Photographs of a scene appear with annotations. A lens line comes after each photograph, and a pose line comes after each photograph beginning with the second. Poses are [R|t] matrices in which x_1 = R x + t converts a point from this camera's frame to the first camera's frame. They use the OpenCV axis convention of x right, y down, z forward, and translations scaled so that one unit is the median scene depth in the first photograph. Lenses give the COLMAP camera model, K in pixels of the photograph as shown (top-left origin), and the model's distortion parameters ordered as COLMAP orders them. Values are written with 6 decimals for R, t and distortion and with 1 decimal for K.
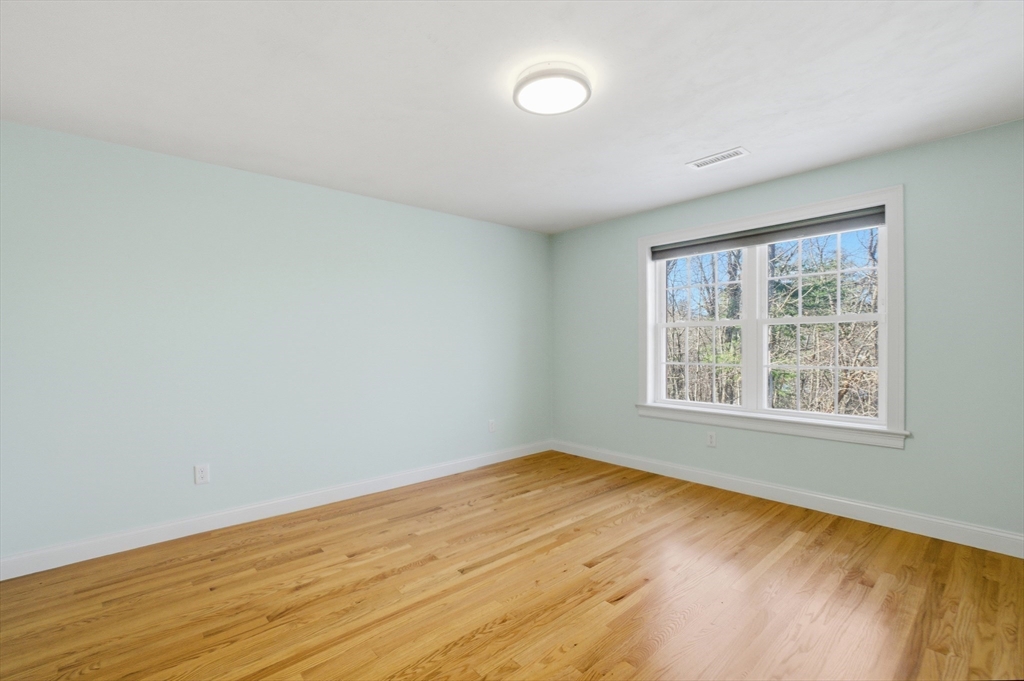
lens RADIAL K [[464.2, 0, 522.7], [0, 464.2, 365.2], [0, 0, 1]] dist [-0.003888, -0.000175]
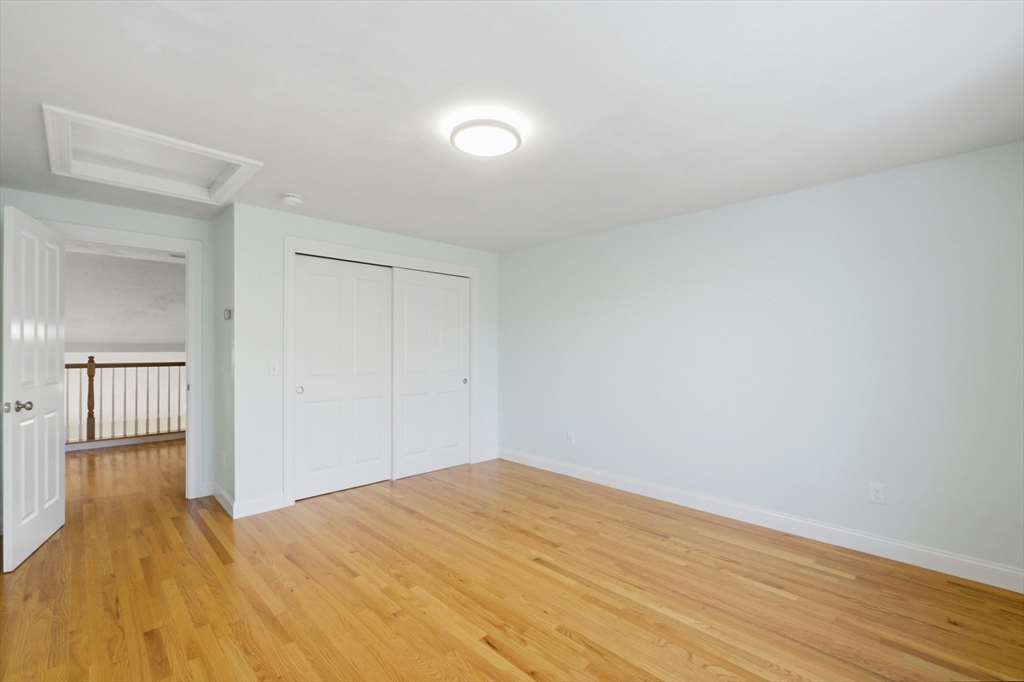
lens RADIAL K [[445.0, 0, 512.0], [0, 445.0, 341.0], [0, 0, 1]] dist [0.000026, 0.000435]
pose [[0.022918, -0.009844, -0.999689, 0.854279], [-0.048746, 0.998751, -0.010952, -0.077769], [0.998548, 0.048982, 0.022410, 0.760382]]
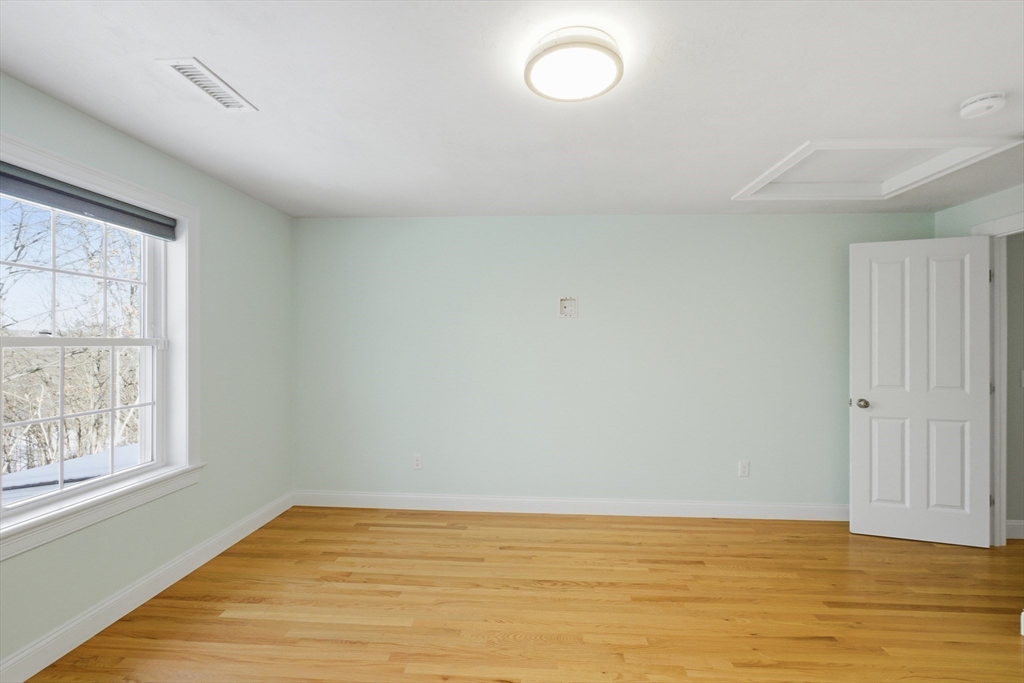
lens RADIAL K [[428.8, 0, 512.3], [0, 428.8, 348.4], [0, 0, 1]] dist [-0.002394, -0.000191]
pose [[-0.688436, -0.000313, 0.725297, -0.283246], [0.032024, 0.999012, 0.030827, -0.105132], [-0.724590, 0.044449, -0.687746, 1.152241]]
